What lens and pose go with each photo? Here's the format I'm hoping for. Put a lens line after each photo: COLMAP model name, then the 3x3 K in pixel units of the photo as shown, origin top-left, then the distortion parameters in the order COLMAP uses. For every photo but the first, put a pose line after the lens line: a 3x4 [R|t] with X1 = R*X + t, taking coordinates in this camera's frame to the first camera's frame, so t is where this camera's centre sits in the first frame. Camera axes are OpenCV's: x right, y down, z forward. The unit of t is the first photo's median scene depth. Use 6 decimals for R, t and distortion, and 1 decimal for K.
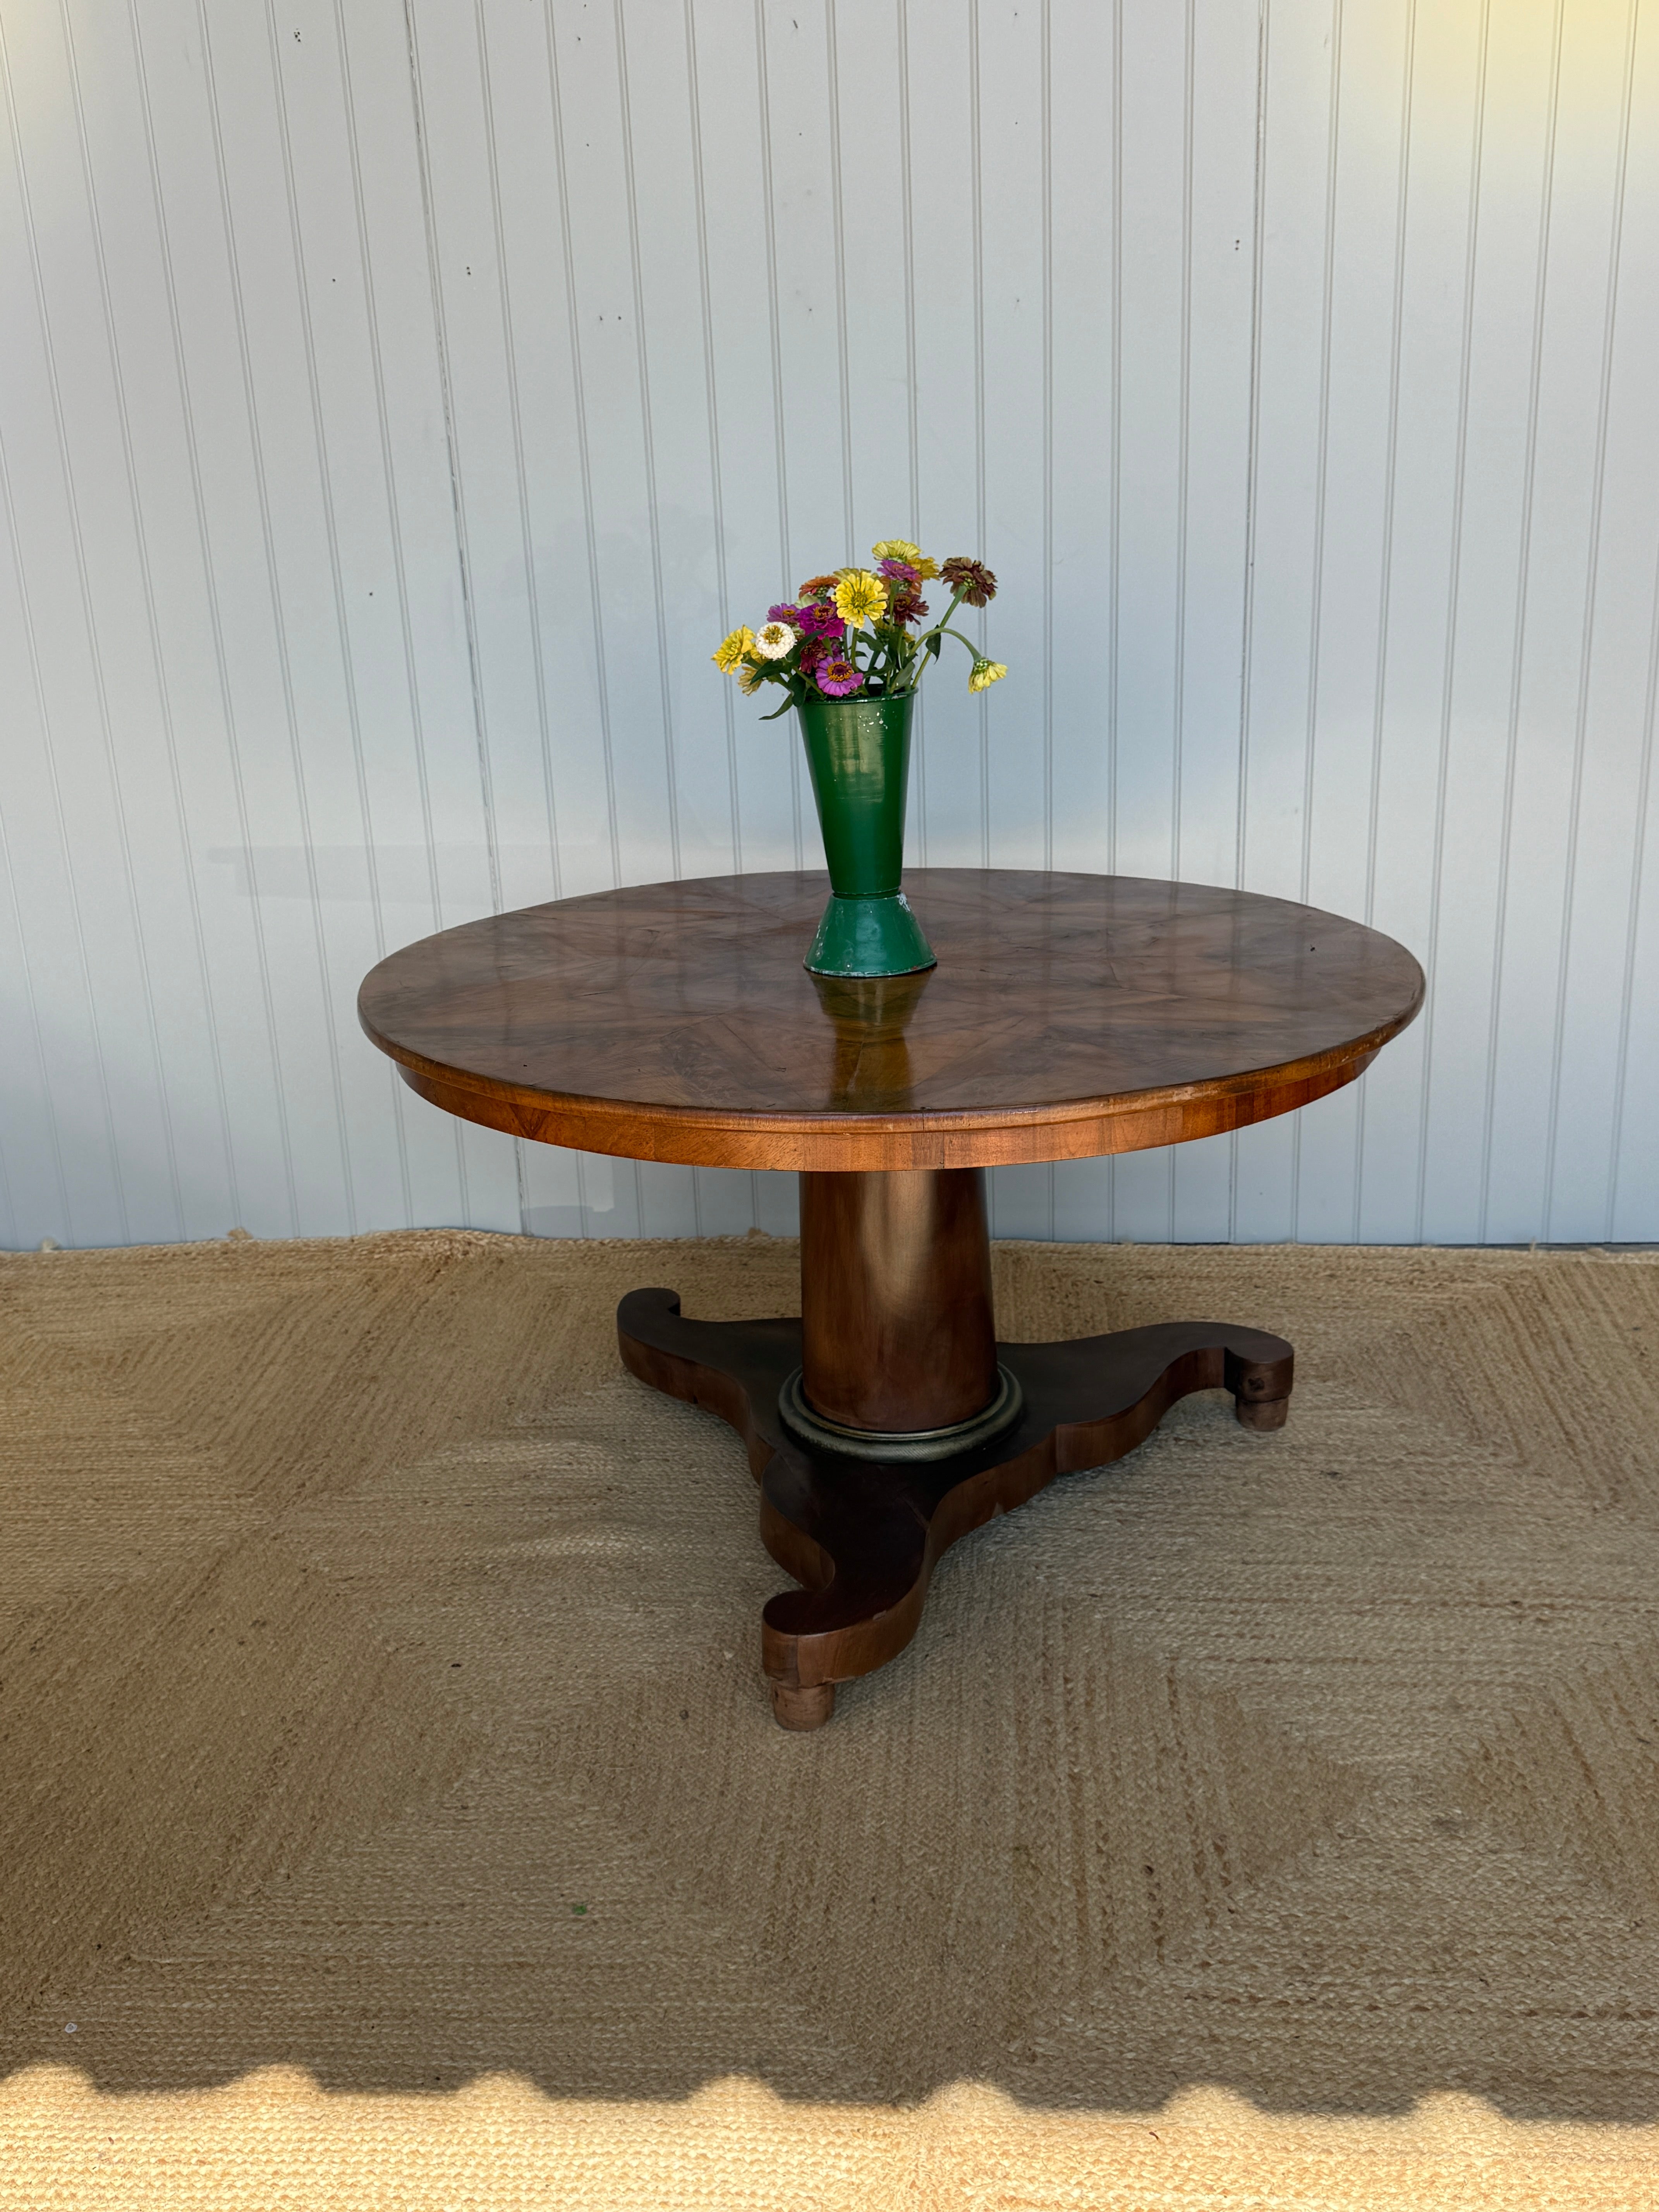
lens RADIAL K [[2181.2, 0, 818.2], [0, 2181.2, 1129.1], [0, 0, 1]] dist [0.204913, -0.545646]
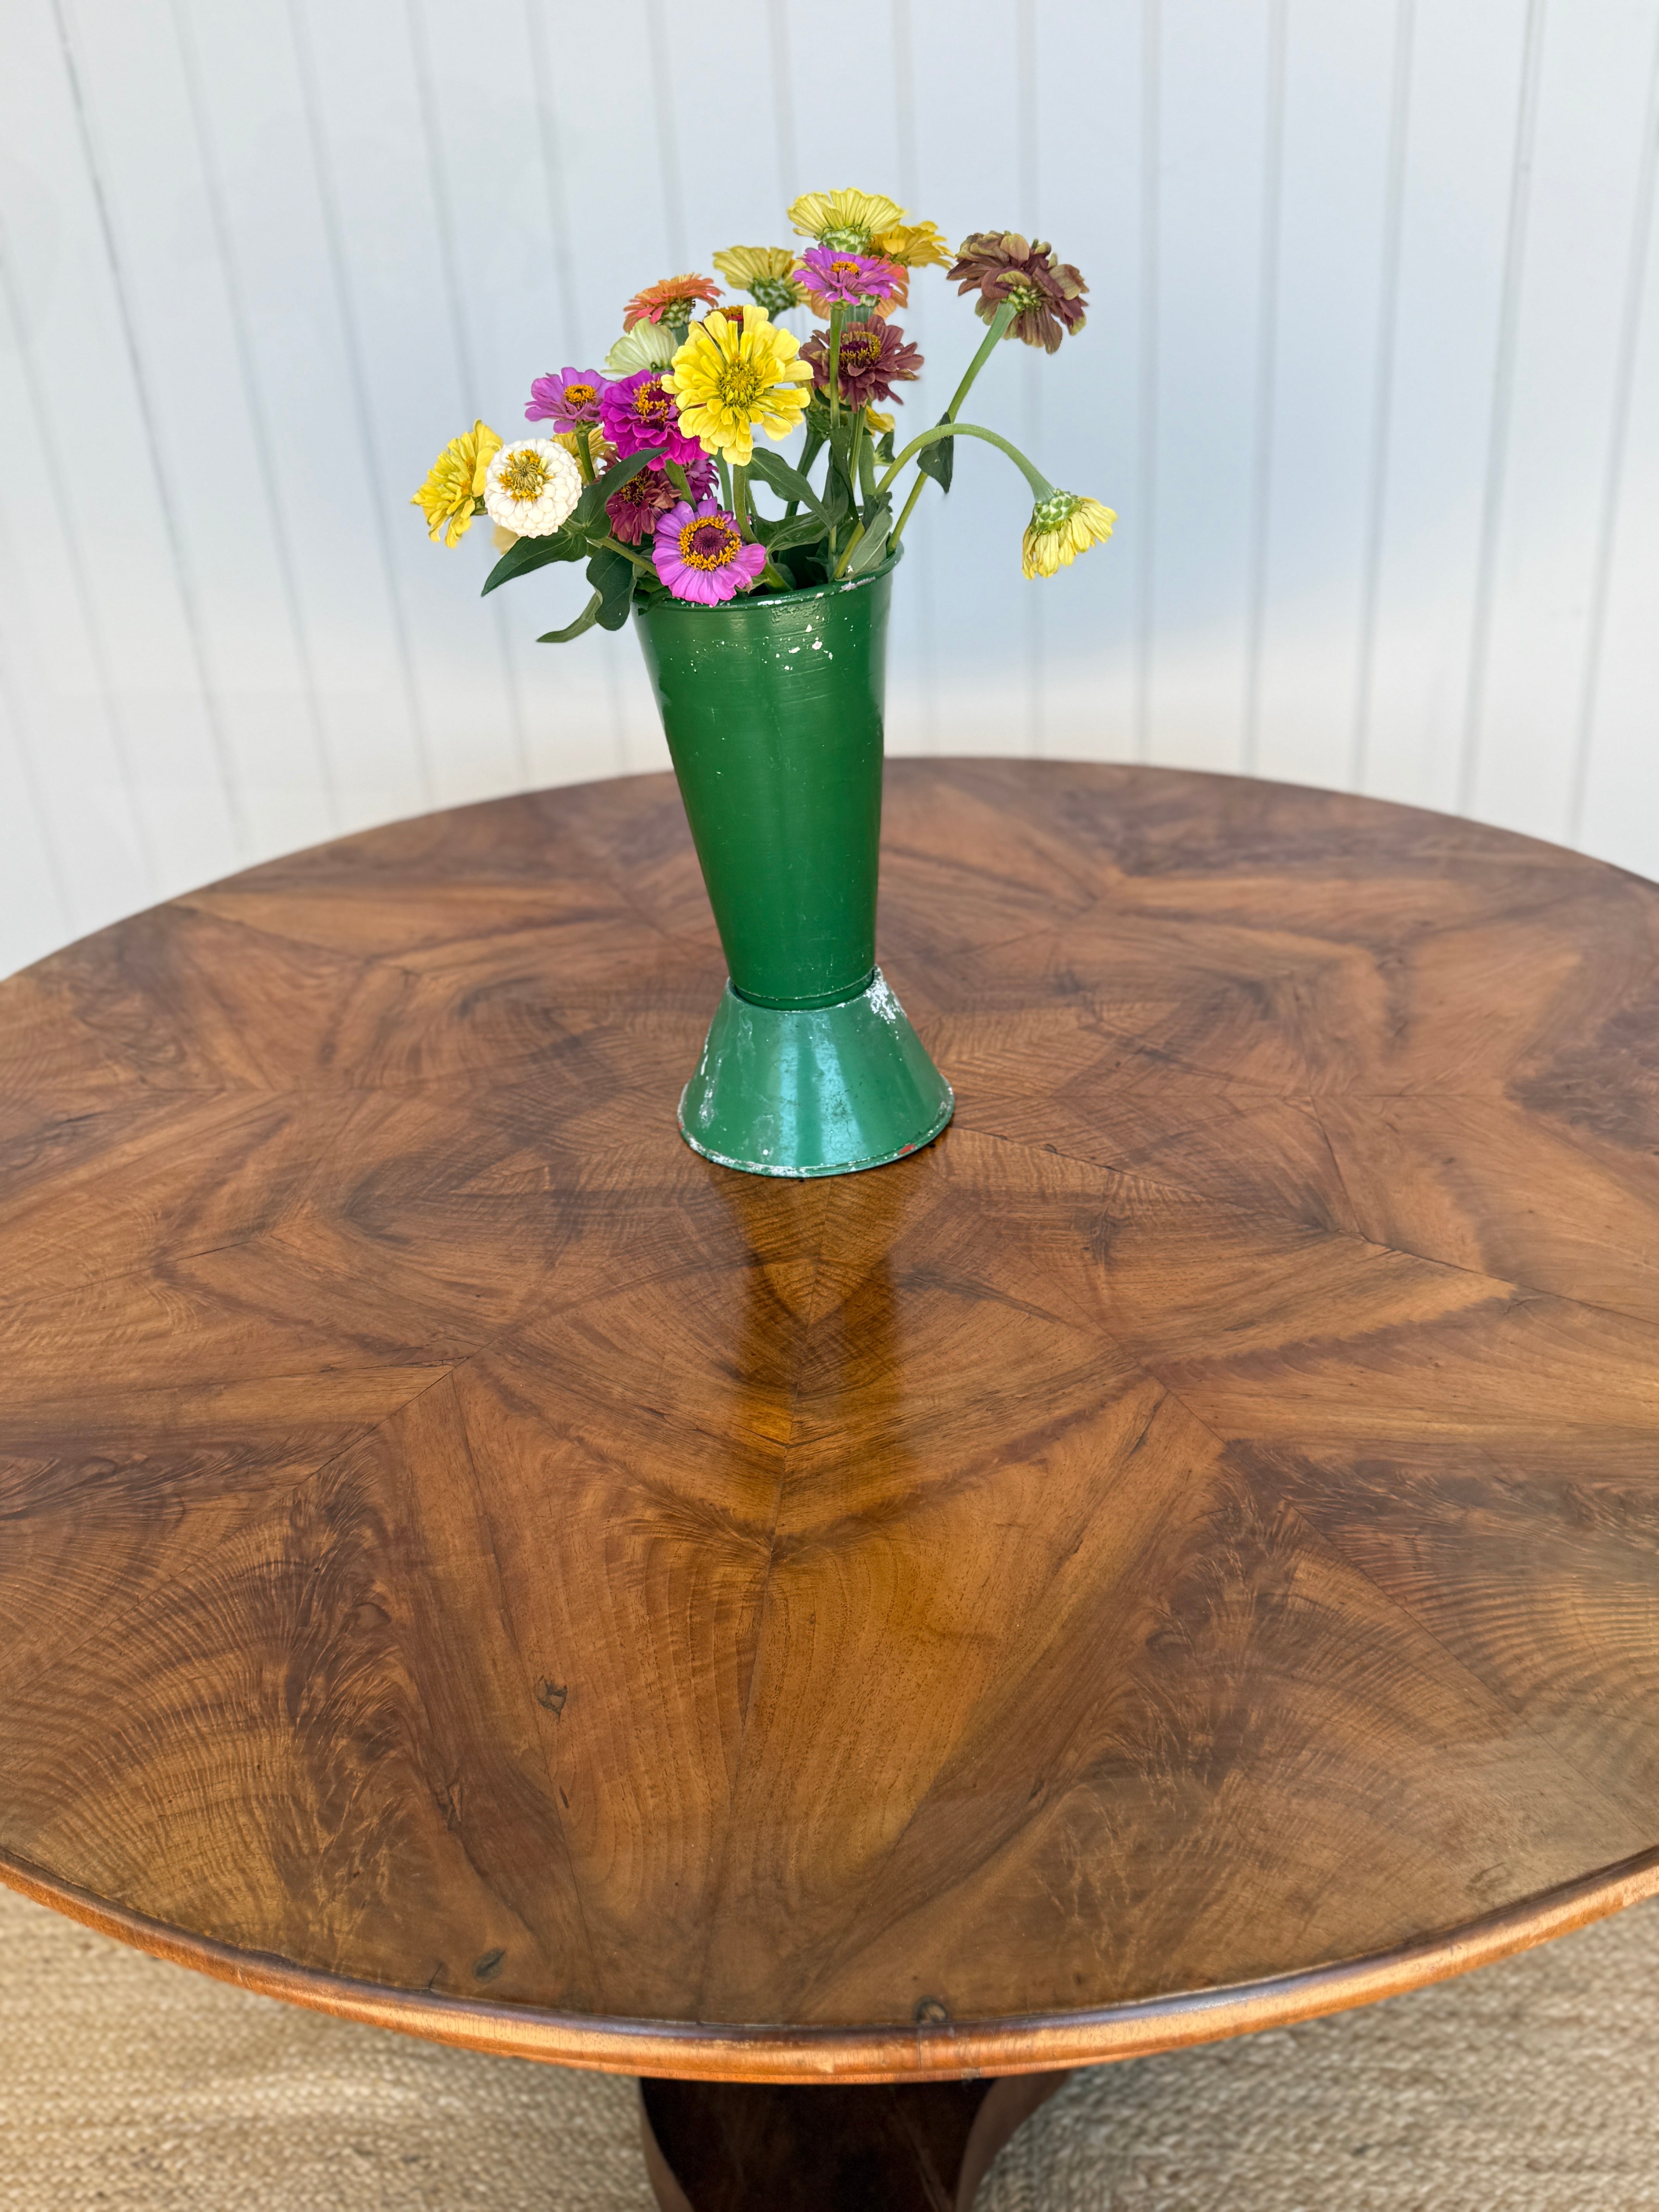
lens RADIAL K [[2068.6, 0, 804.0], [0, 2068.6, 1105.1], [0, 0, 1]] dist [0.173718, -0.463844]
pose [[0.999527, -0.021736, -0.021774, 0.033330], [0.025645, 0.979598, 0.199323, -0.180166], [0.016998, -0.199787, 0.979692, 0.588160]]
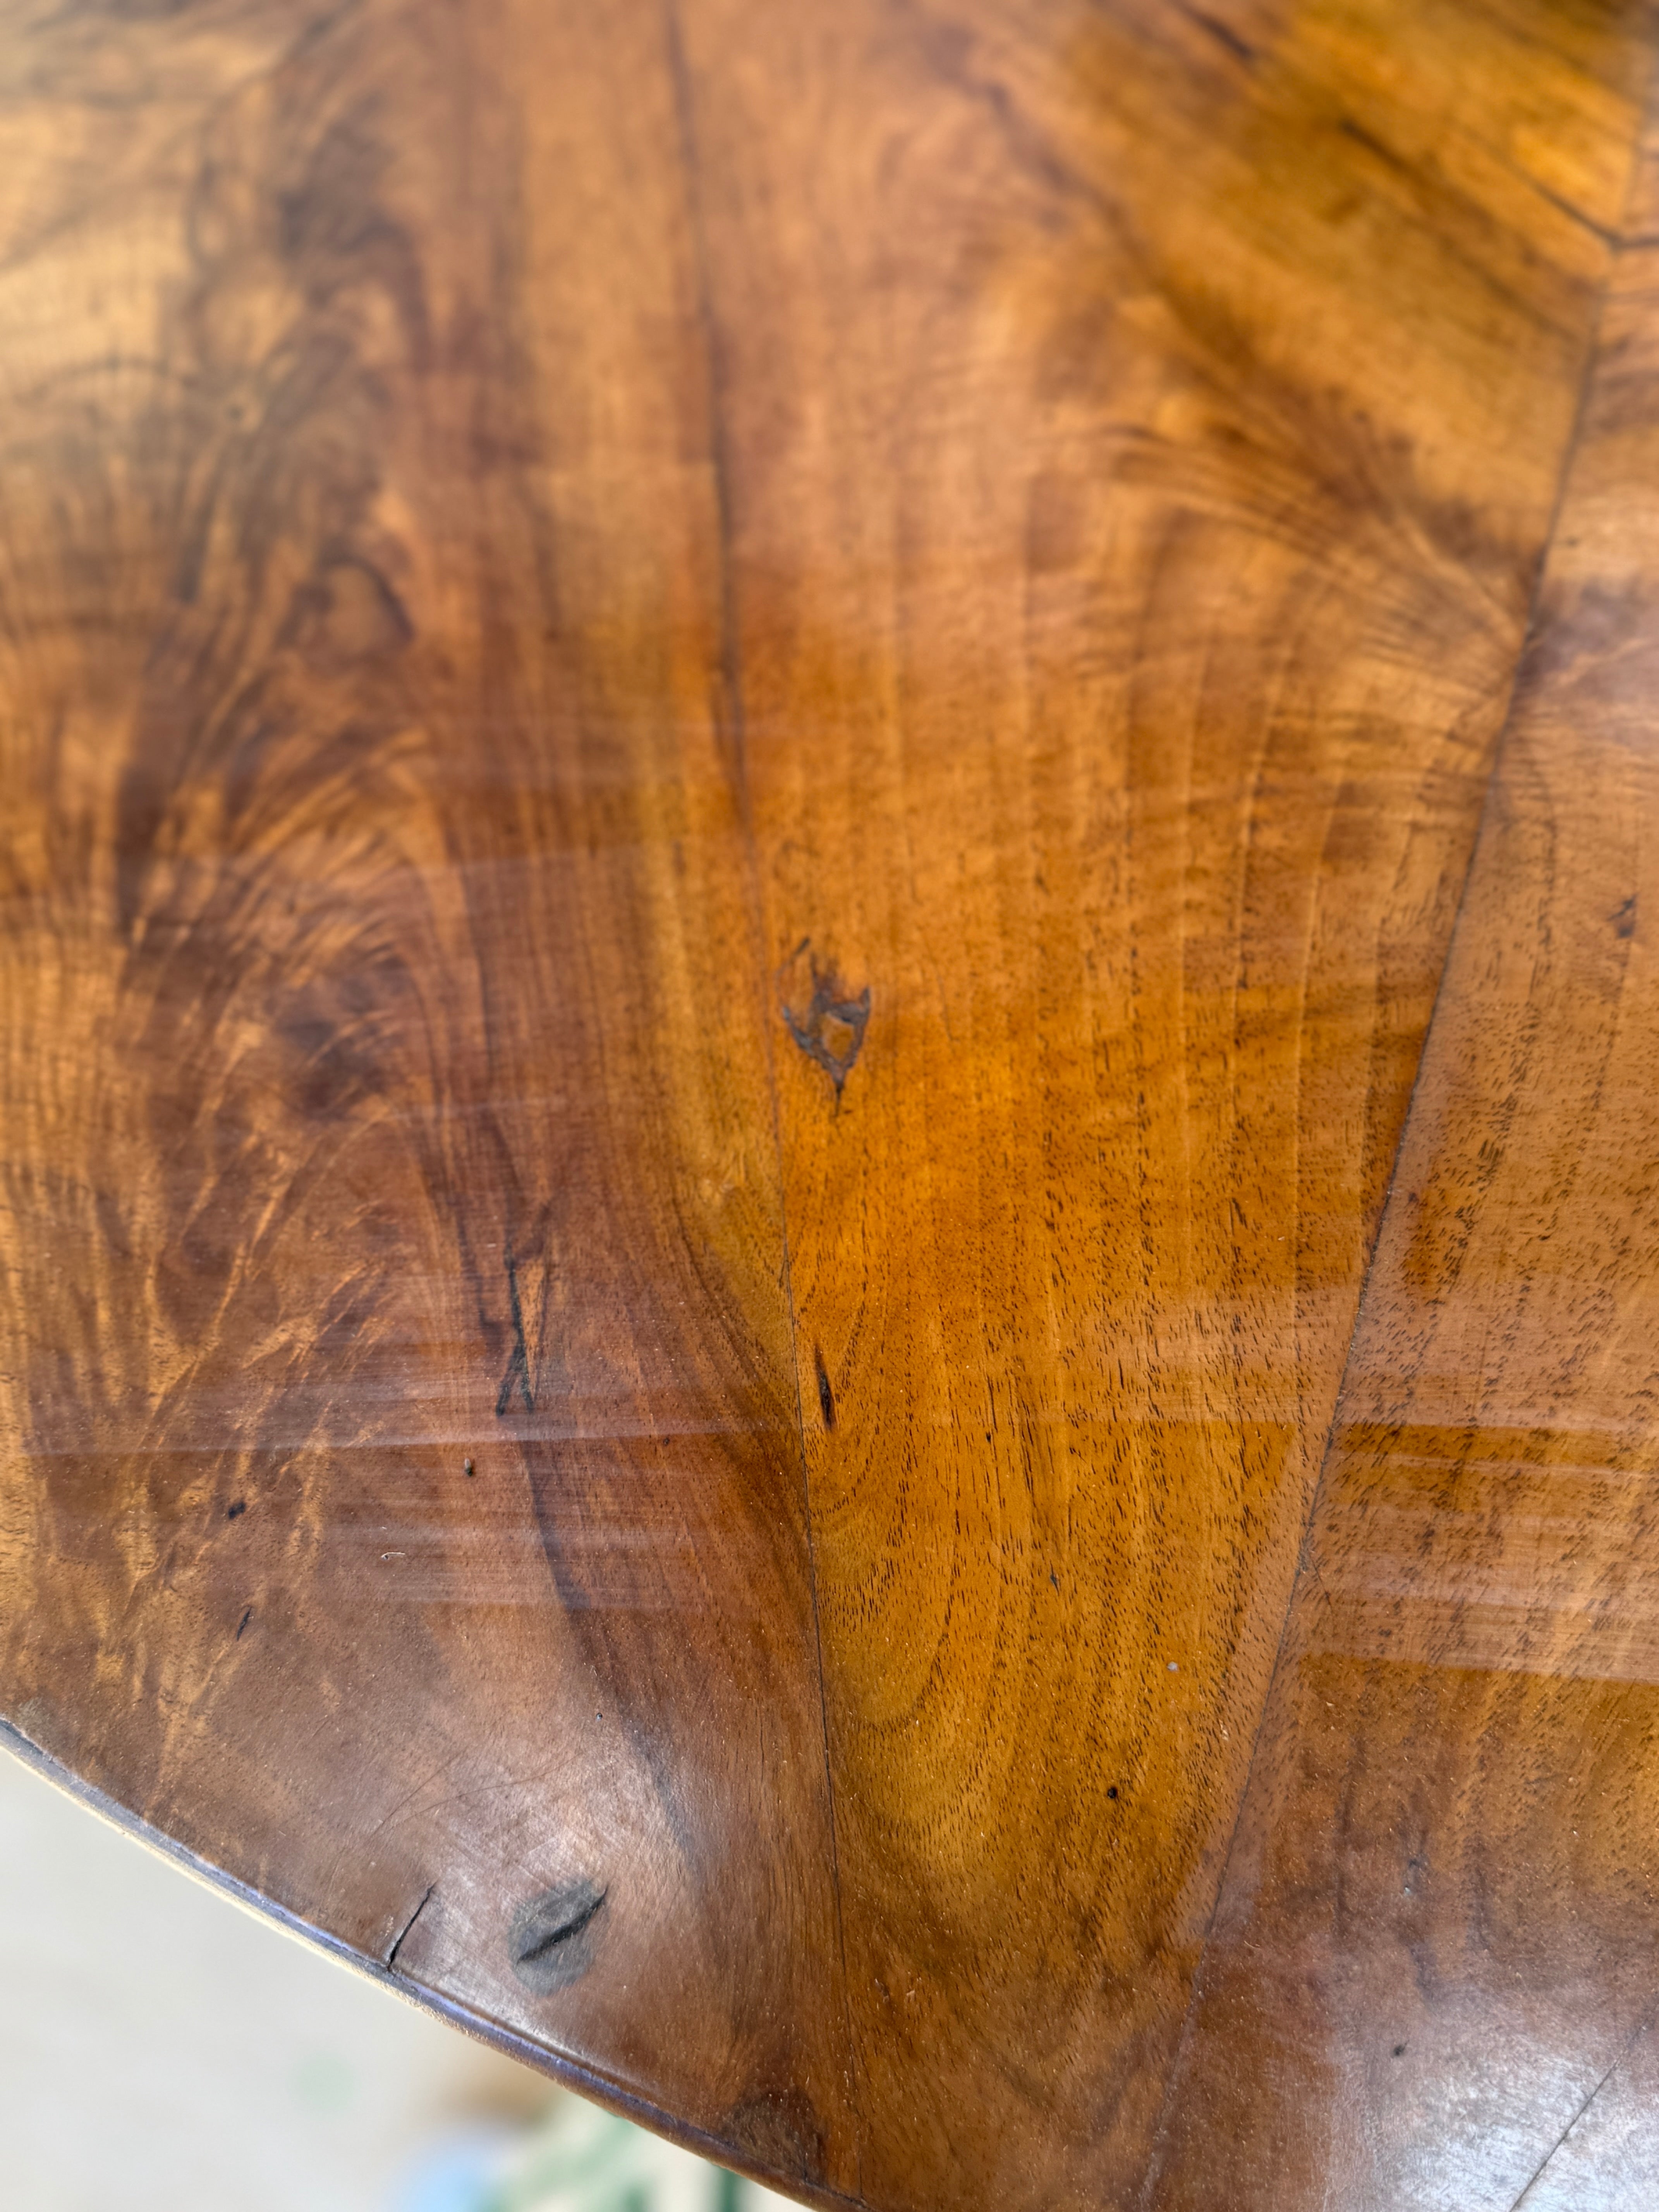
lens RADIAL K [[2068.6, 0, 804.0], [0, 2068.6, 1105.1], [0, 0, 1]] dist [0.173718, -0.463844]
pose [[0.977355, 0.190763, -0.091577, -0.005395], [-0.035532, 0.574575, 0.817680, -0.115225], [0.208600, -0.795910, 0.568342, 0.823291]]
